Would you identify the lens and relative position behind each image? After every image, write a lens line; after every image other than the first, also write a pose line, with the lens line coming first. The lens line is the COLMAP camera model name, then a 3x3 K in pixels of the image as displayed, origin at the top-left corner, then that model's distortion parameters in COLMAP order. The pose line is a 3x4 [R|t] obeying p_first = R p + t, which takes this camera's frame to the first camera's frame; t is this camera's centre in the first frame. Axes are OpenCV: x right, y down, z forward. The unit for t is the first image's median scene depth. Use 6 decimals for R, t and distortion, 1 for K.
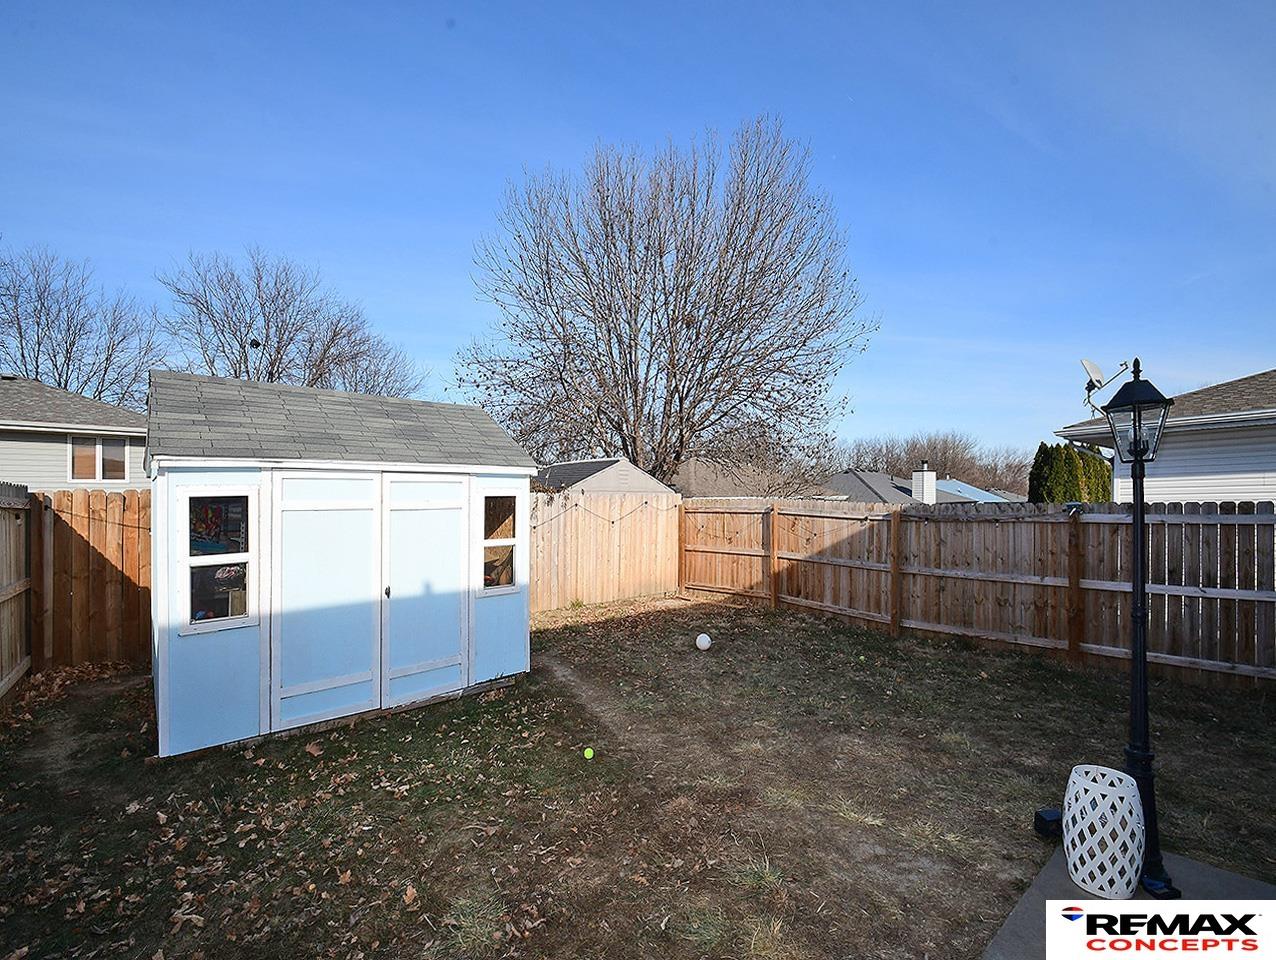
lens RADIAL K [[566.8, 0, 637.9], [0, 566.8, 504.5], [0, 0, 1]] dist [0.009710, -0.013070]
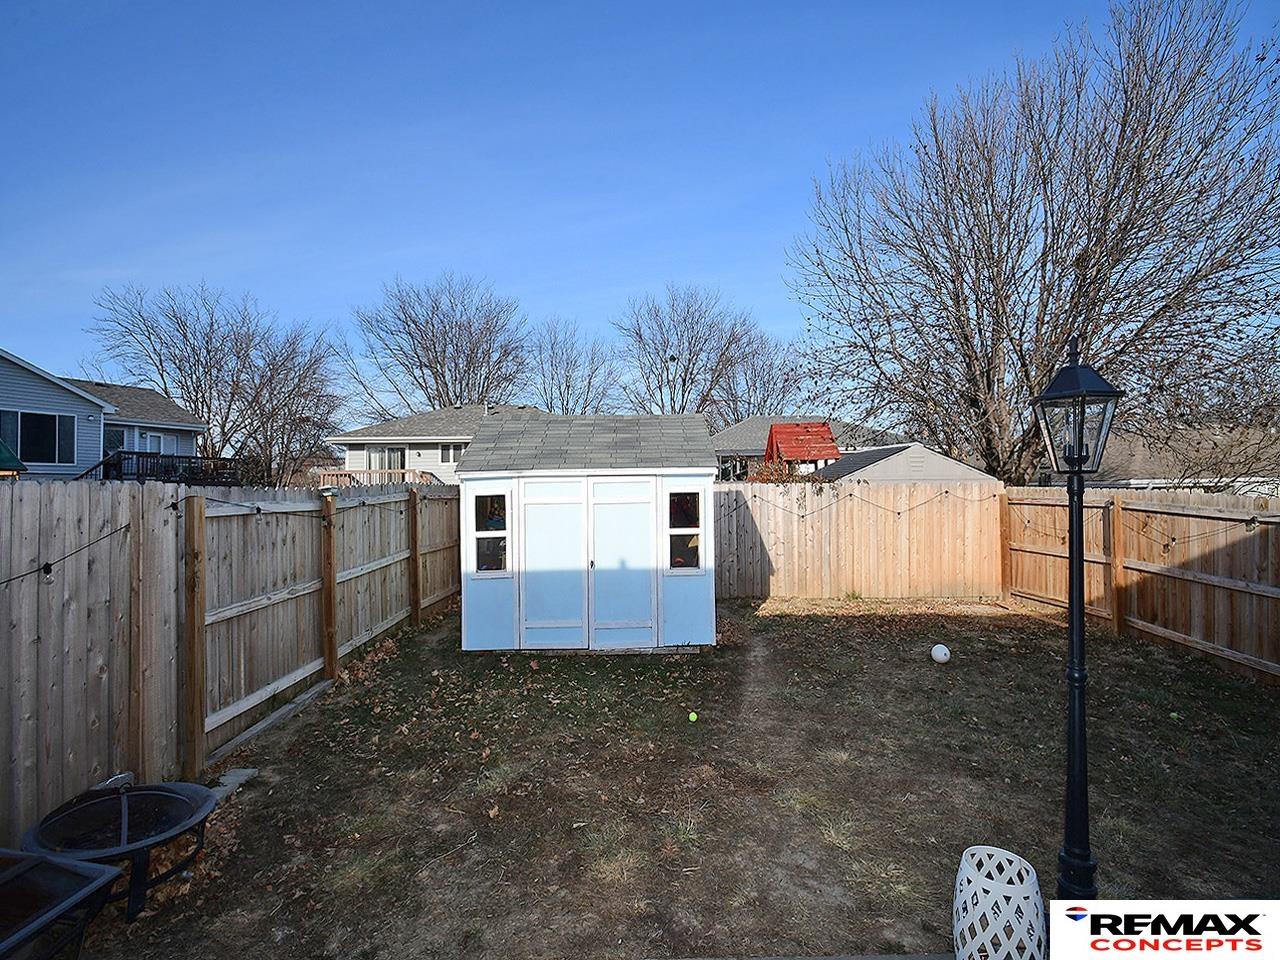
lens RADIAL K [[564.9, 0, 640.0], [0, 564.9, 480.0], [0, 0, 1]] dist [0.010246, -0.012169]
pose [[0.770527, -0.007775, -0.637359, 0.457609], [0.001231, 0.999942, -0.010710, -0.029379], [0.637406, 0.007468, 0.770492, 0.022992]]
